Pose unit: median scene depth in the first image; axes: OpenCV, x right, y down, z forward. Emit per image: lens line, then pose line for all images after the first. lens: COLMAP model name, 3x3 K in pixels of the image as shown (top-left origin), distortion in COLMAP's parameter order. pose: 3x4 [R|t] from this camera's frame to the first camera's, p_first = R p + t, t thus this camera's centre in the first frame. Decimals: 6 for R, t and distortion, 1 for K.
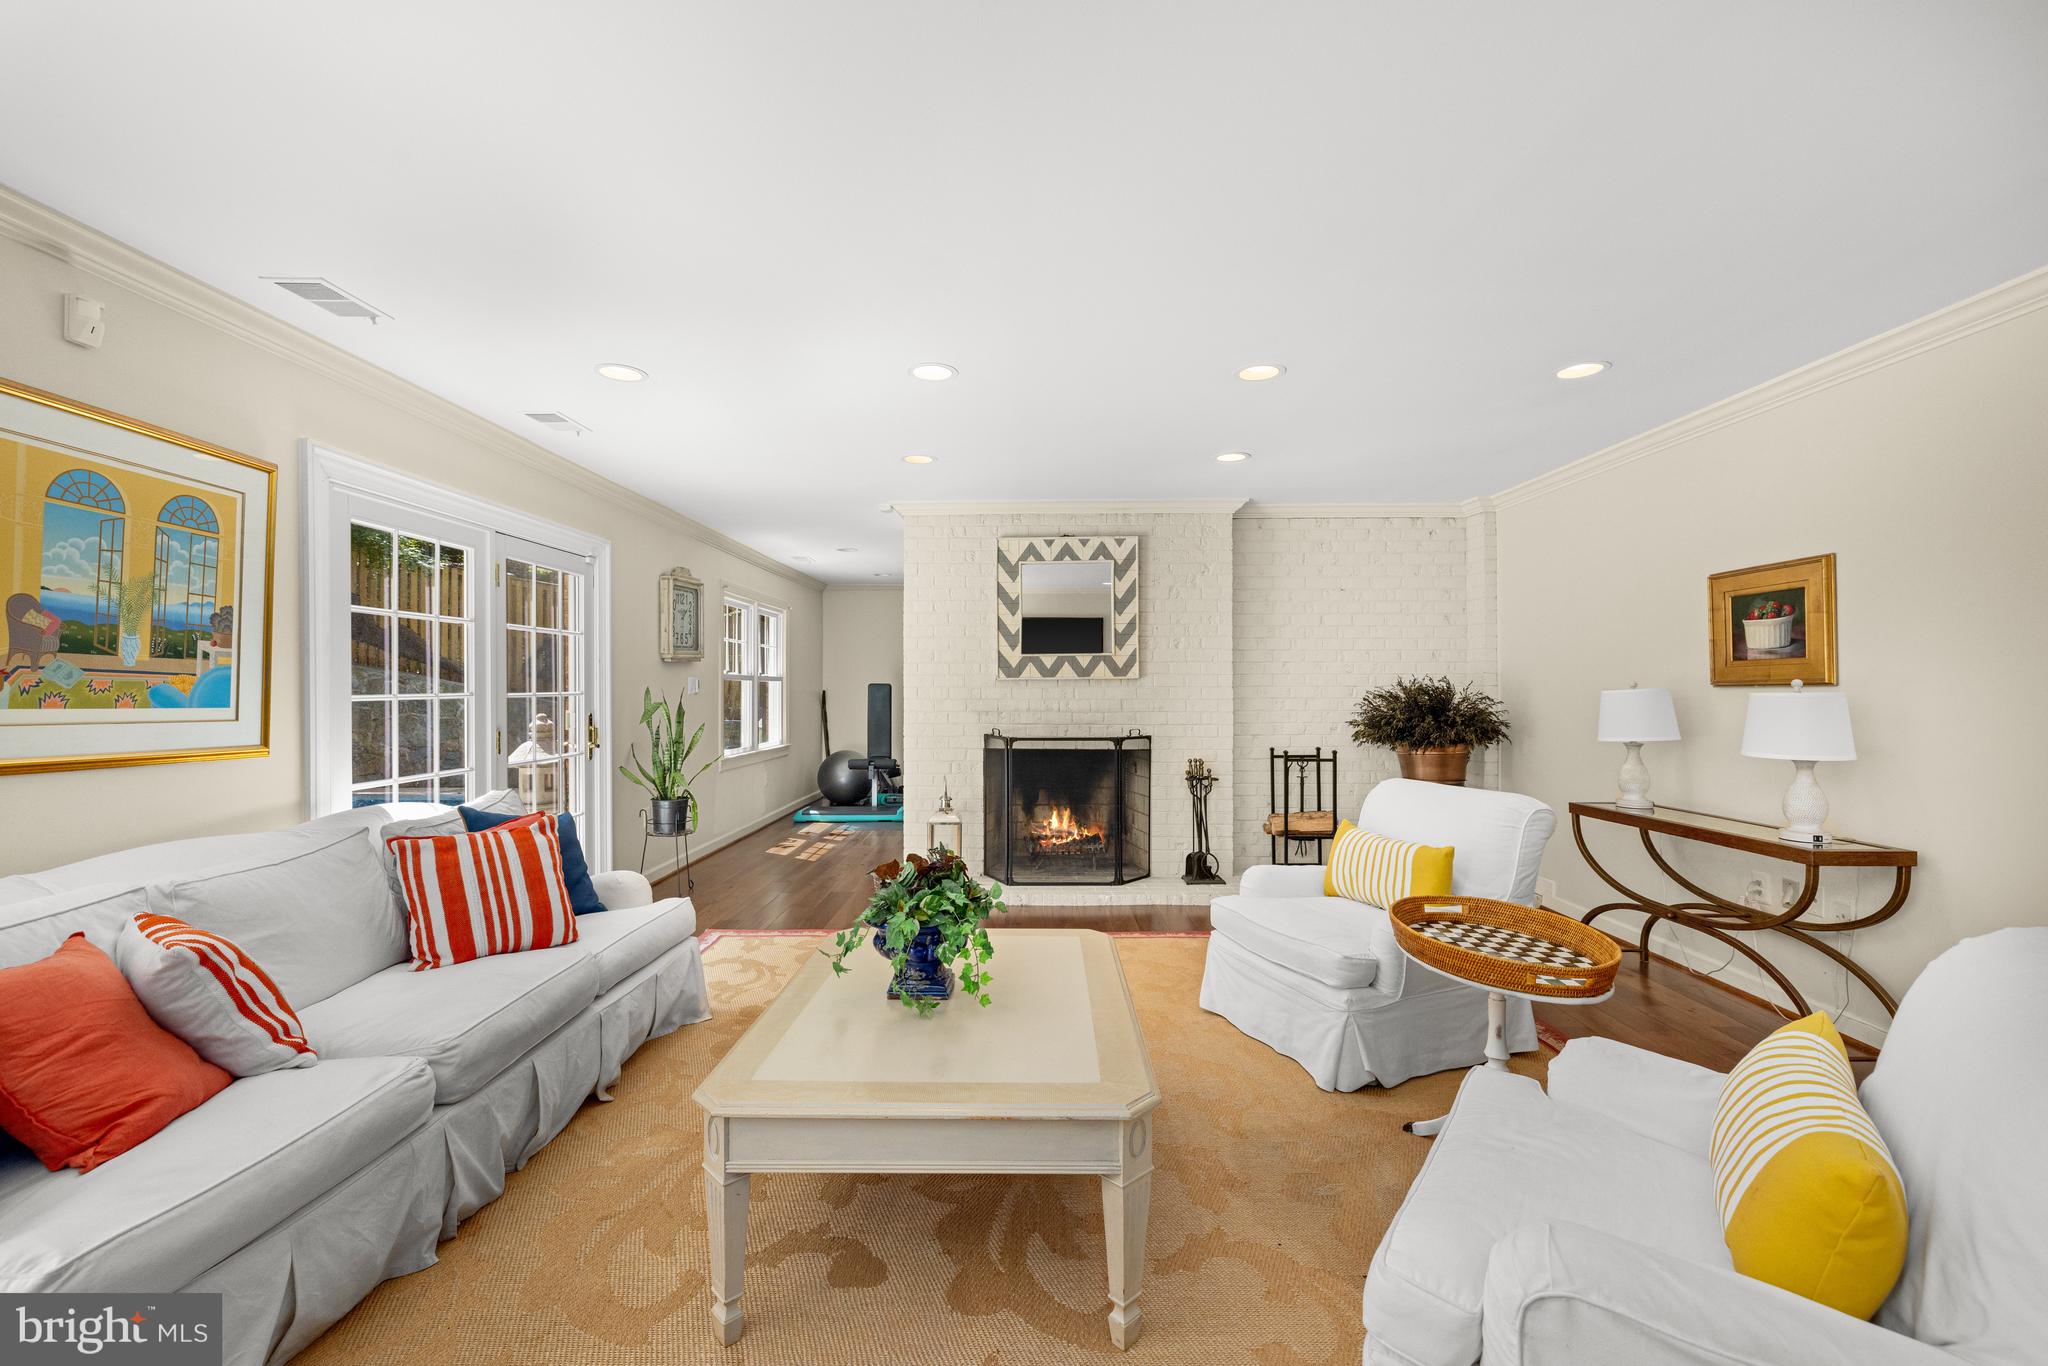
lens RADIAL K [[842.8, 0, 1023.3], [0, 842.8, 683.8], [0, 0, 1]] dist [-0.001003, -0.000216]
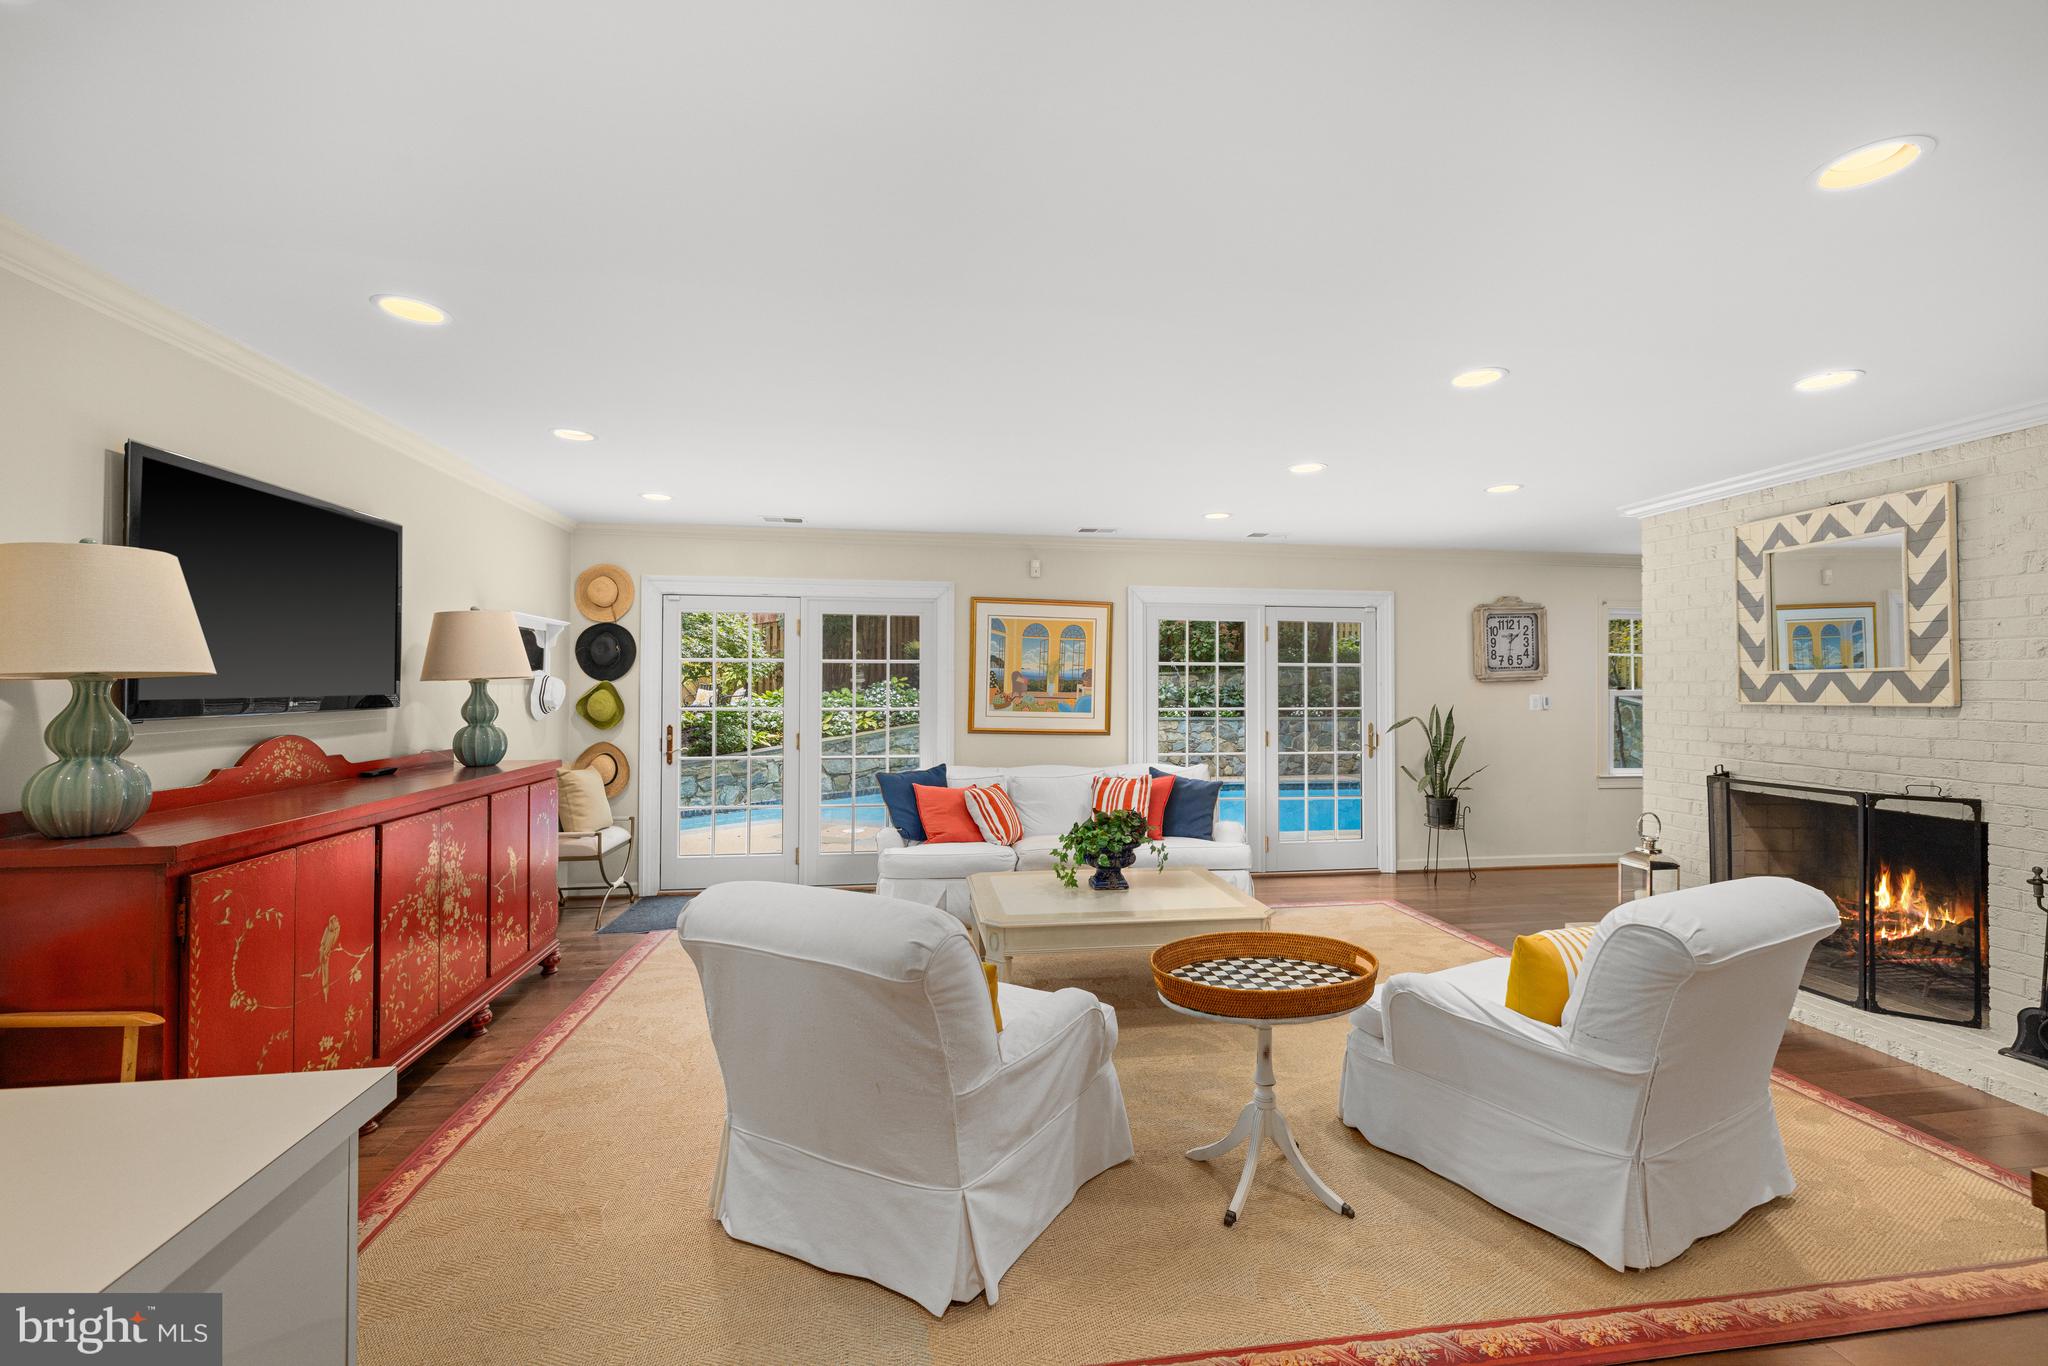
lens RADIAL K [[842.8, 0, 1023.5], [0, 842.8, 690.4], [0, 0, 1]] dist [-0.001003, -0.000216]
pose [[0.167578, 0.005395, -0.985844, 0.642672], [-0.000065, 0.999985, 0.005461, -0.022096], [0.985859, -0.000851, 0.167576, 0.206769]]
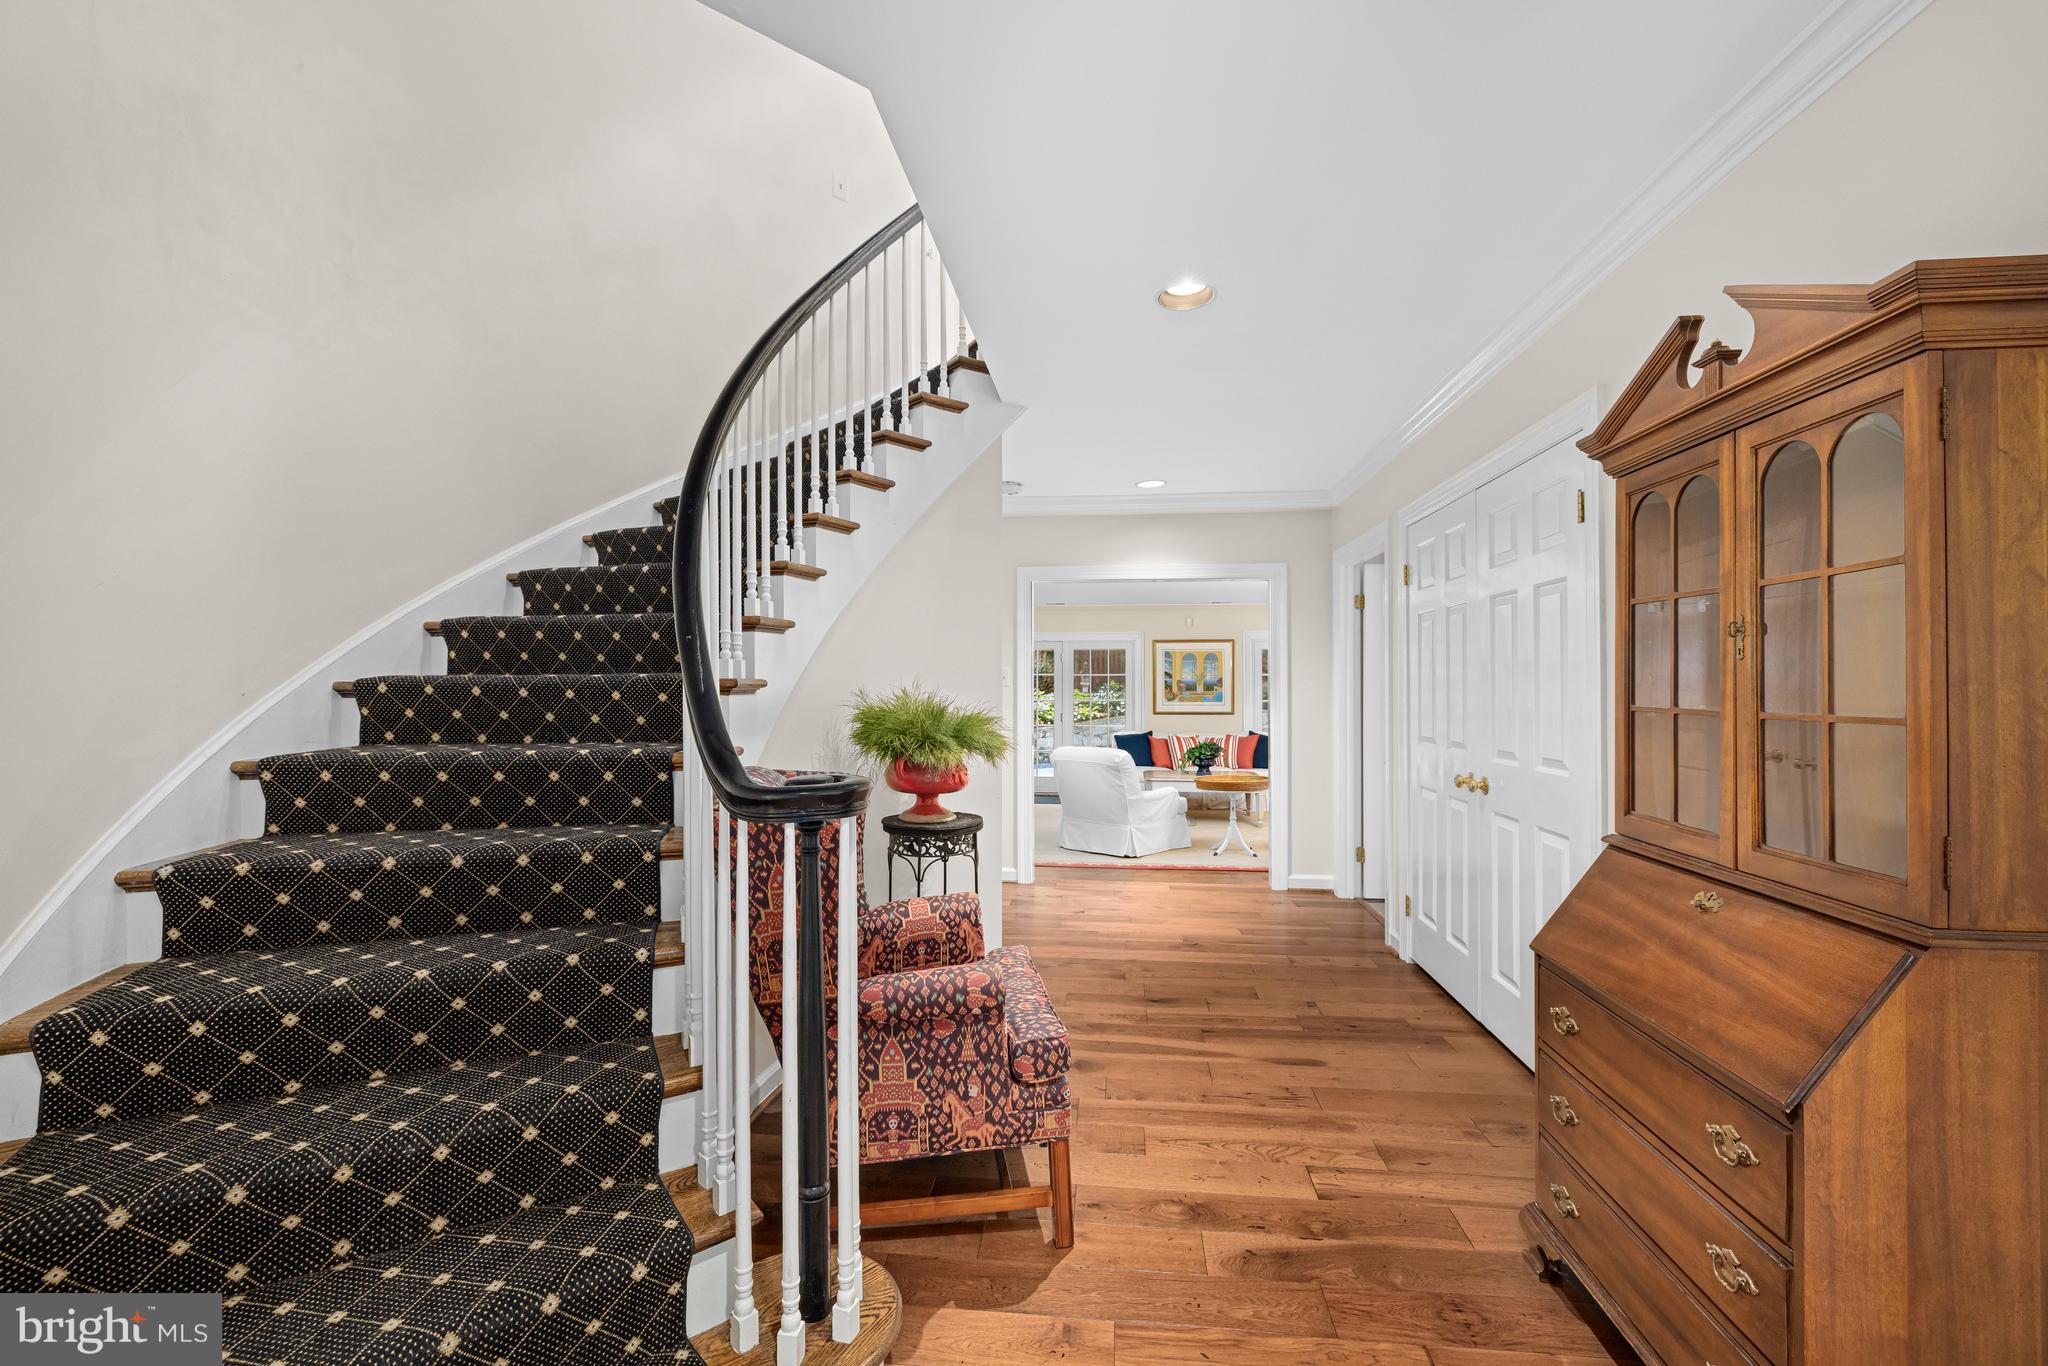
lens RADIAL K [[835.4, 0, 1029.5], [0, 835.4, 686.9], [0, 0, 1]] dist [0.001070, 0.000068]
pose [[-0.083620, 0.001374, -0.996497, 1.563496], [0.016727, 0.999860, -0.000025, -0.030383], [0.996357, -0.016670, -0.083631, 0.195100]]
